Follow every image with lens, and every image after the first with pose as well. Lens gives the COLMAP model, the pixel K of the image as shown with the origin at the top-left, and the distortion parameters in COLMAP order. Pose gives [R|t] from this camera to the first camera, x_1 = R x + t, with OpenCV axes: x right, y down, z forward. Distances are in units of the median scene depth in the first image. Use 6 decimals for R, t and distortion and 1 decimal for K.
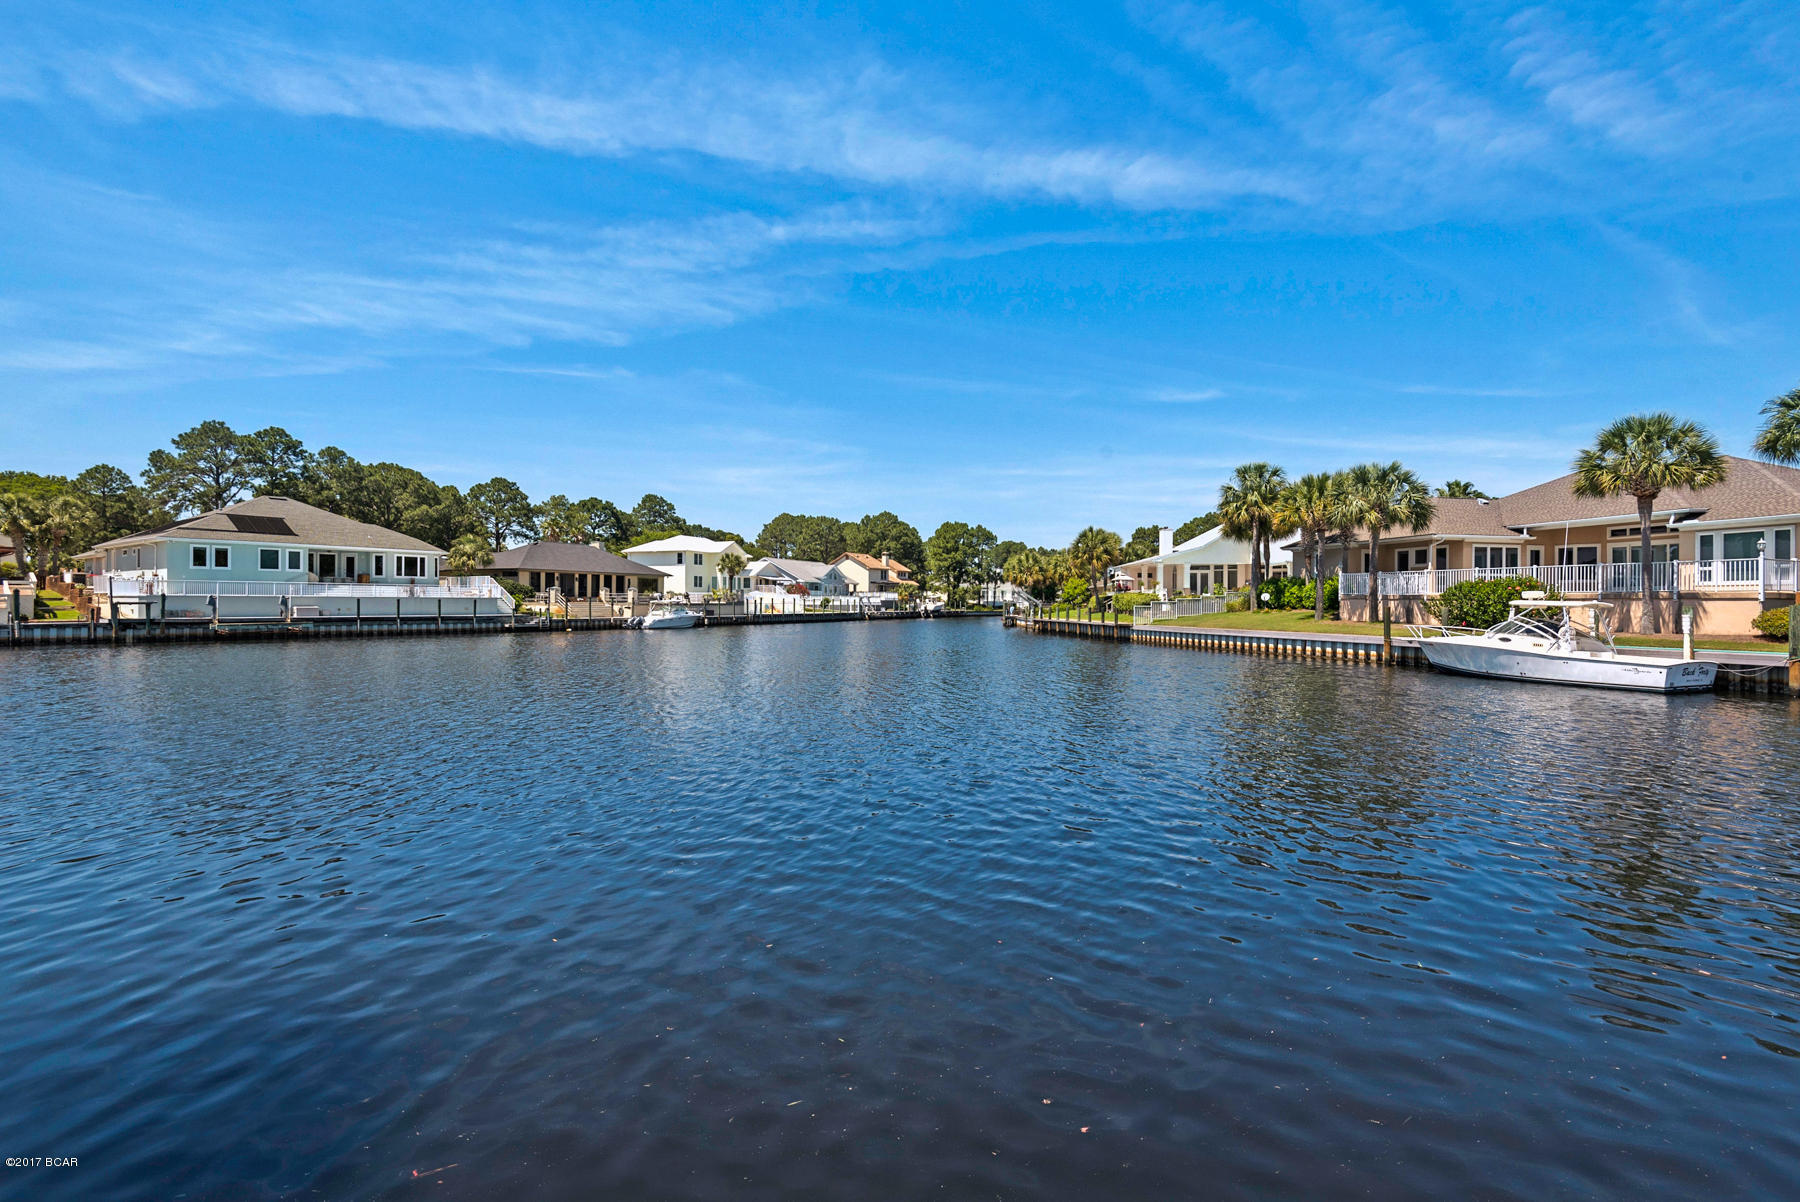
lens RADIAL K [[808.2, 0, 905.9], [0, 808.2, 615.8], [0, 0, 1]] dist [0.019583, -0.012057]
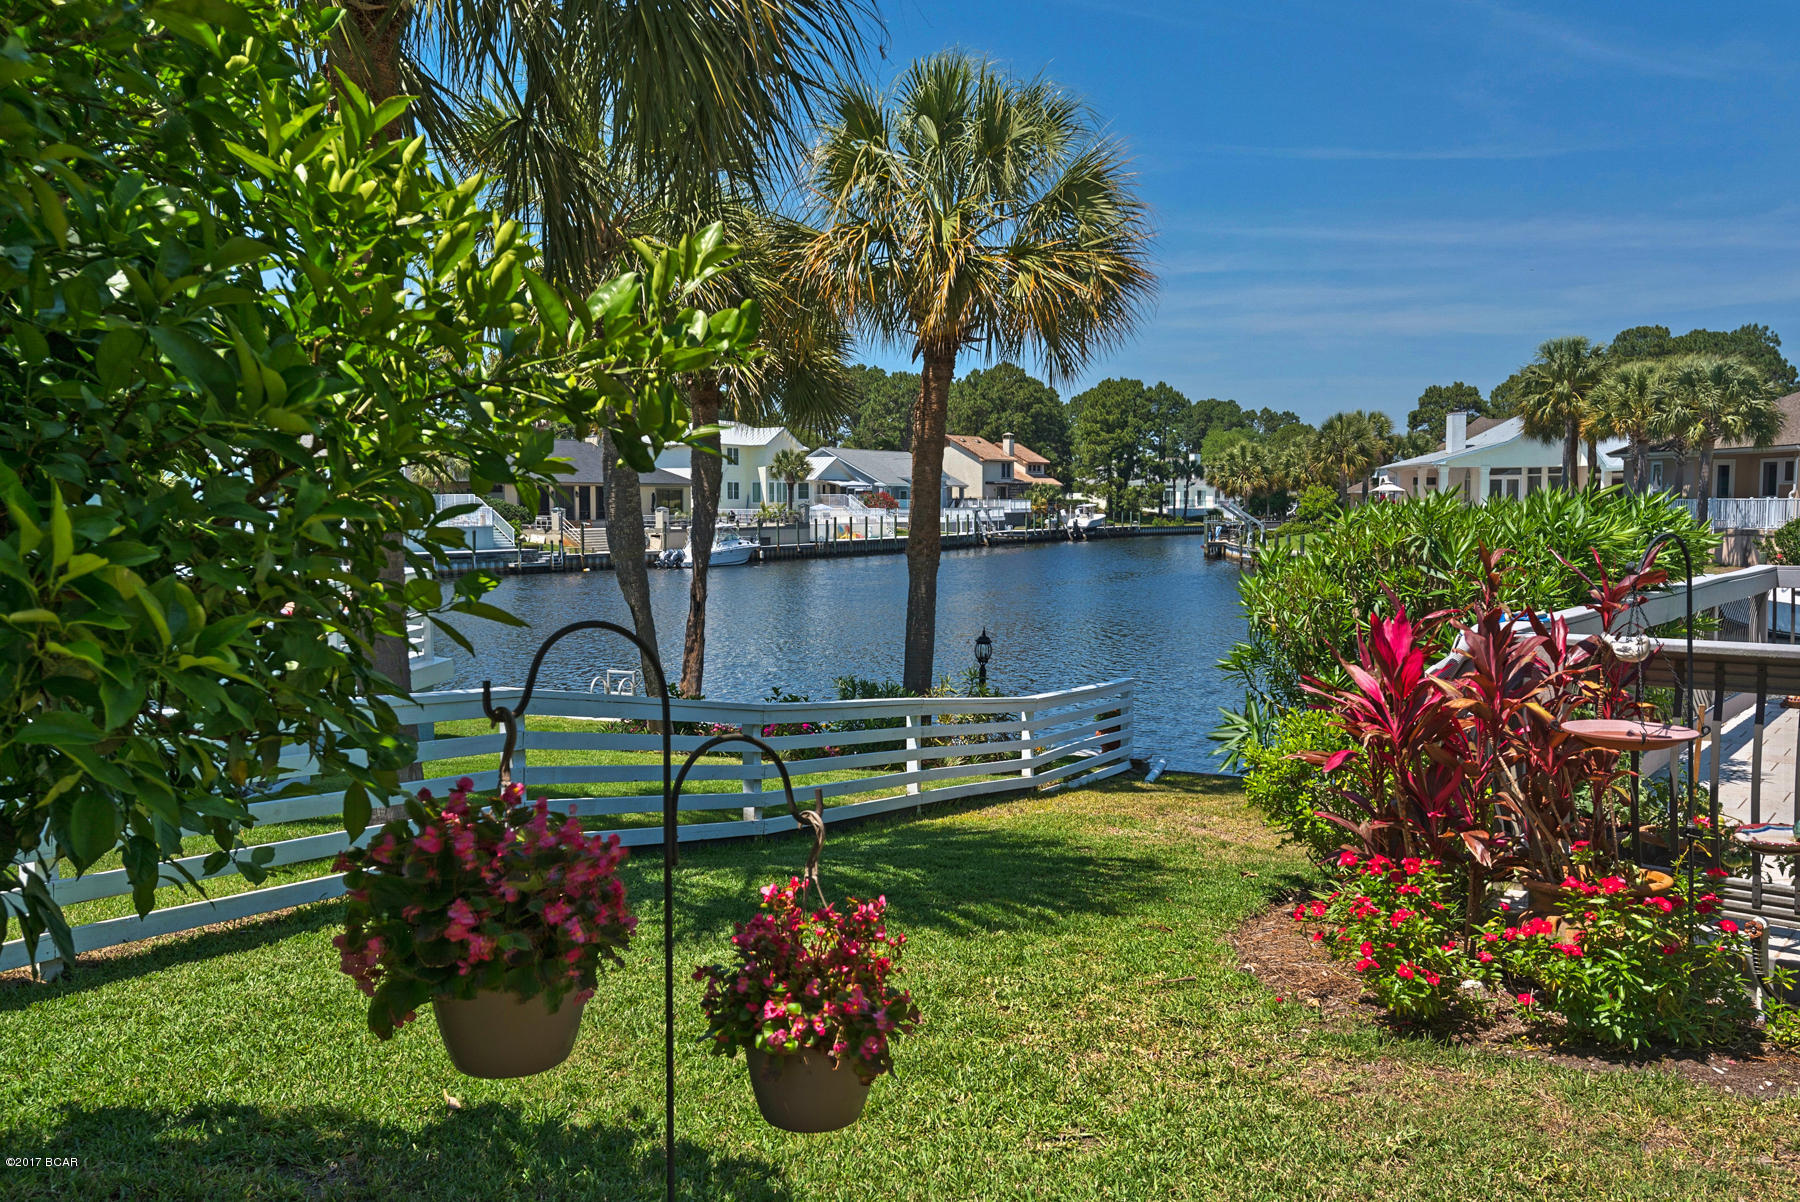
lens RADIAL K [[1428.8, 0, 912.8], [0, 1428.8, 606.8], [0, 0, 1]] dist [0.032071, 0.003545]
pose [[0.997056, -0.003115, -0.076614, -0.029245], [0.007402, 0.998418, 0.055741, -0.015234], [0.076320, -0.056144, 0.995501, -0.190204]]
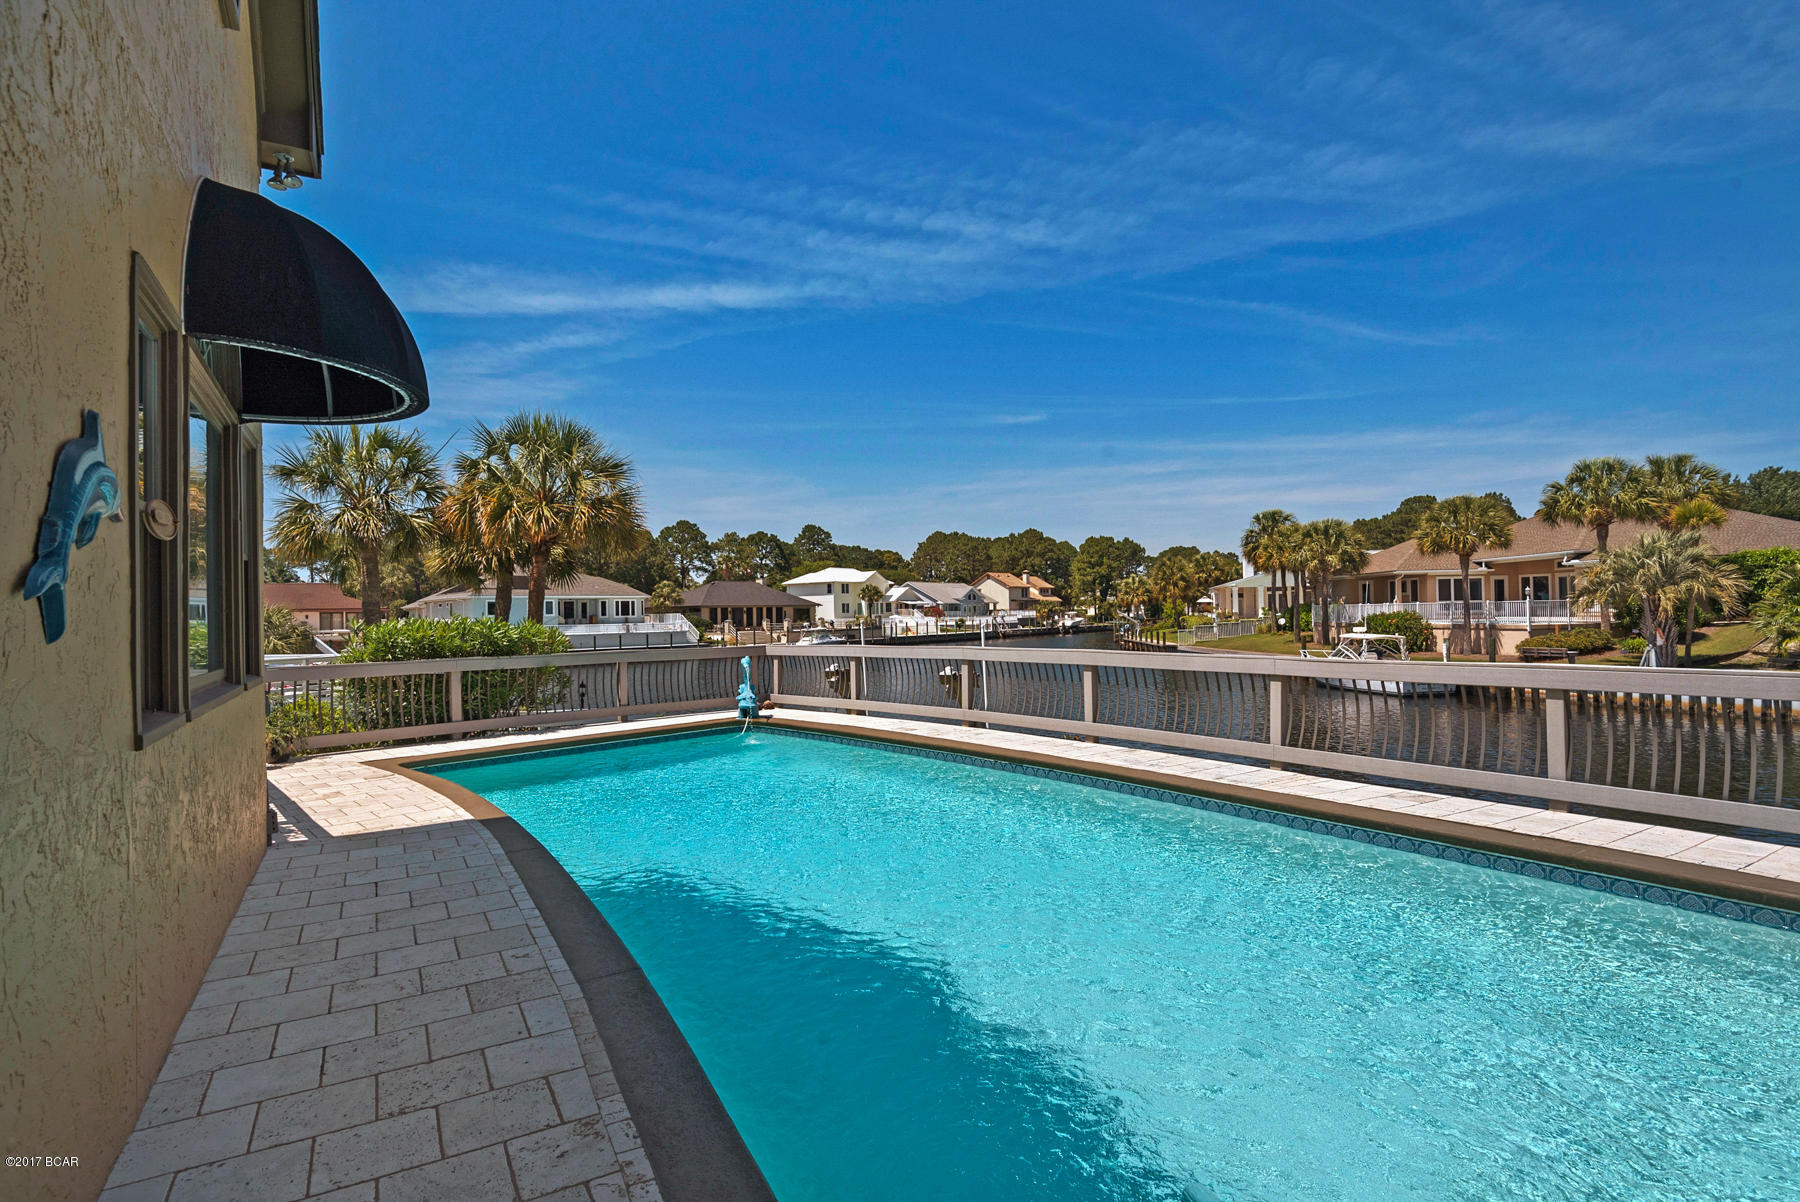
lens RADIAL K [[854.9, 0, 905.3], [0, 854.9, 619.7], [0, 0, 1]] dist [0.003972, -0.005883]
pose [[0.978267, -0.023262, -0.206042, 0.093981], [0.021477, 0.999710, -0.010896, -0.014034], [0.206236, 0.006234, 0.978483, -0.206876]]
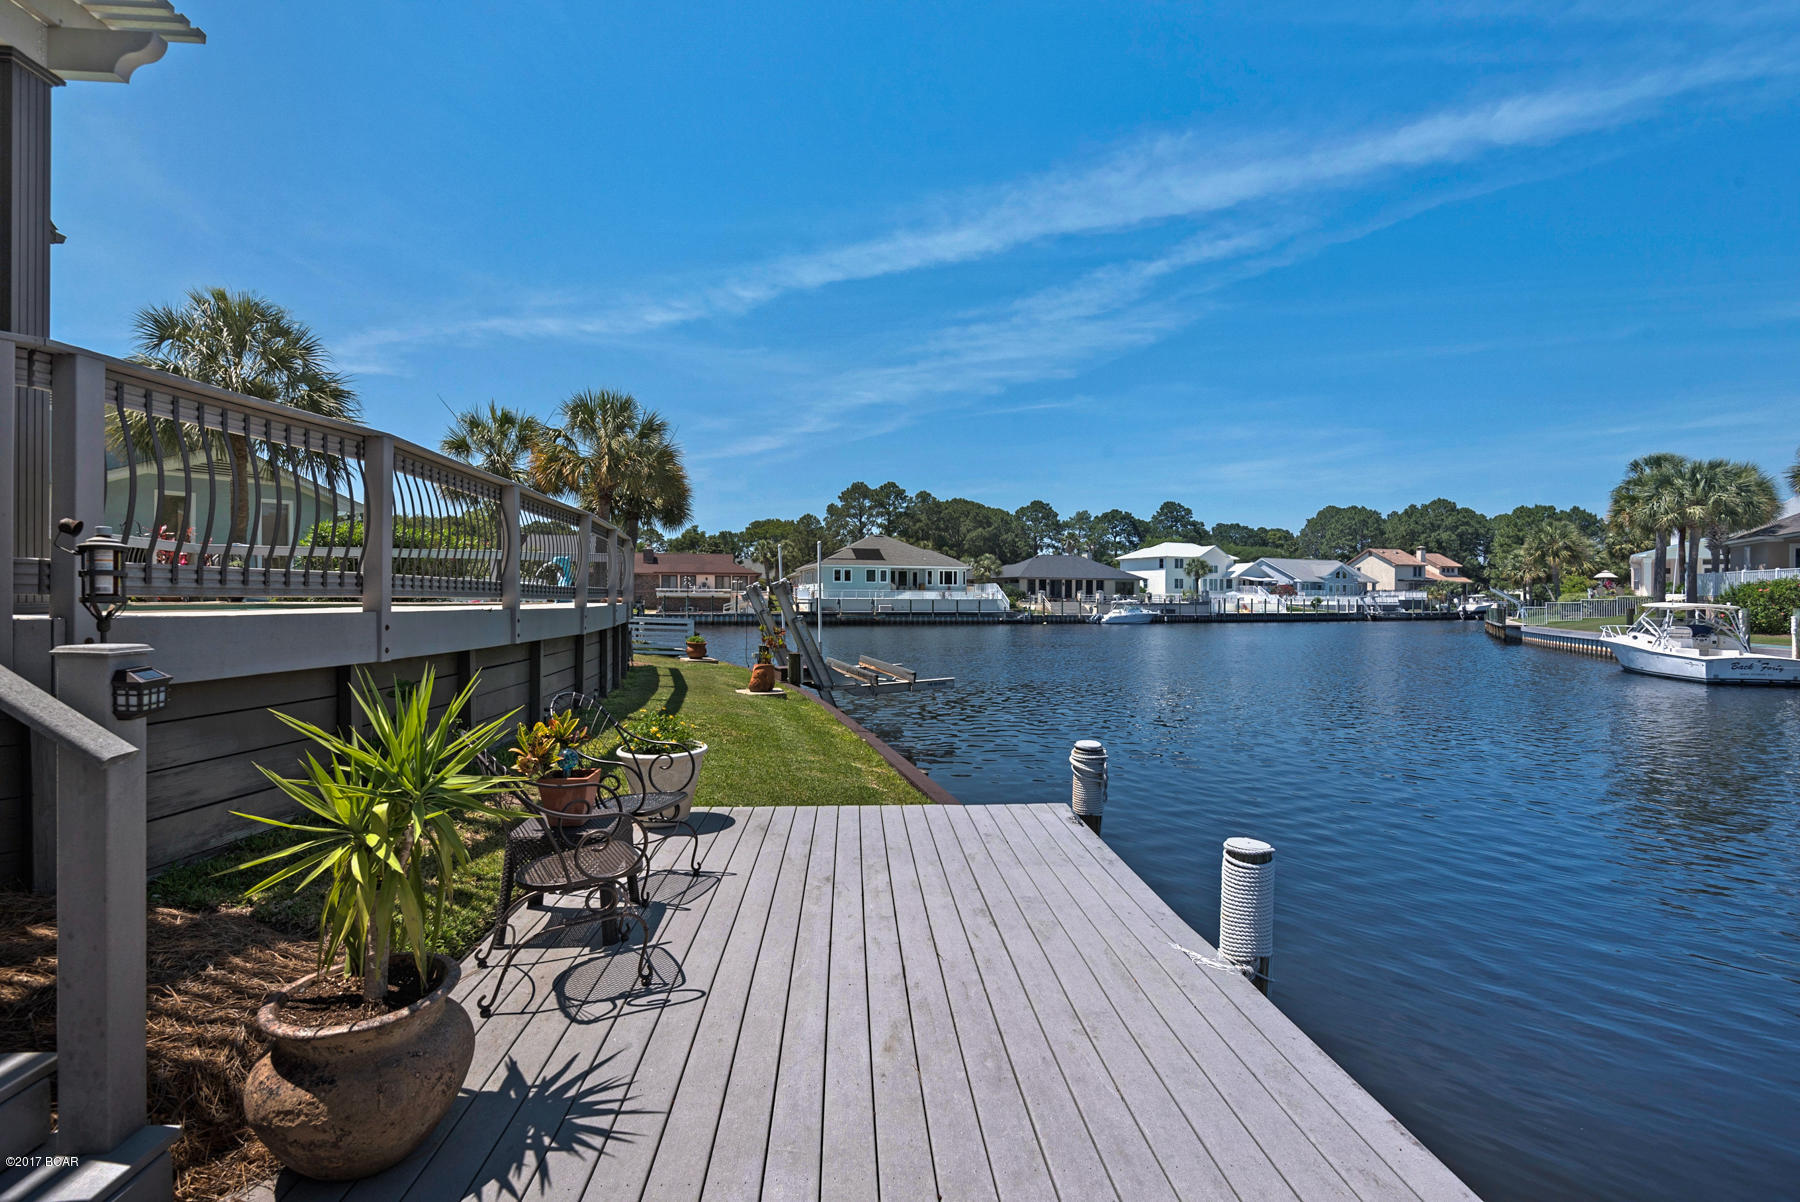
lens RADIAL K [[832.7, 0, 902.4], [0, 832.7, 600.1], [0, 0, 1]] dist [-0.001833, -0.003954]
pose [[0.778536, -0.001005, -0.627599, 0.209884], [-0.010514, 0.999838, -0.014643, 0.001590], [0.627511, 0.017998, 0.778399, -0.167599]]
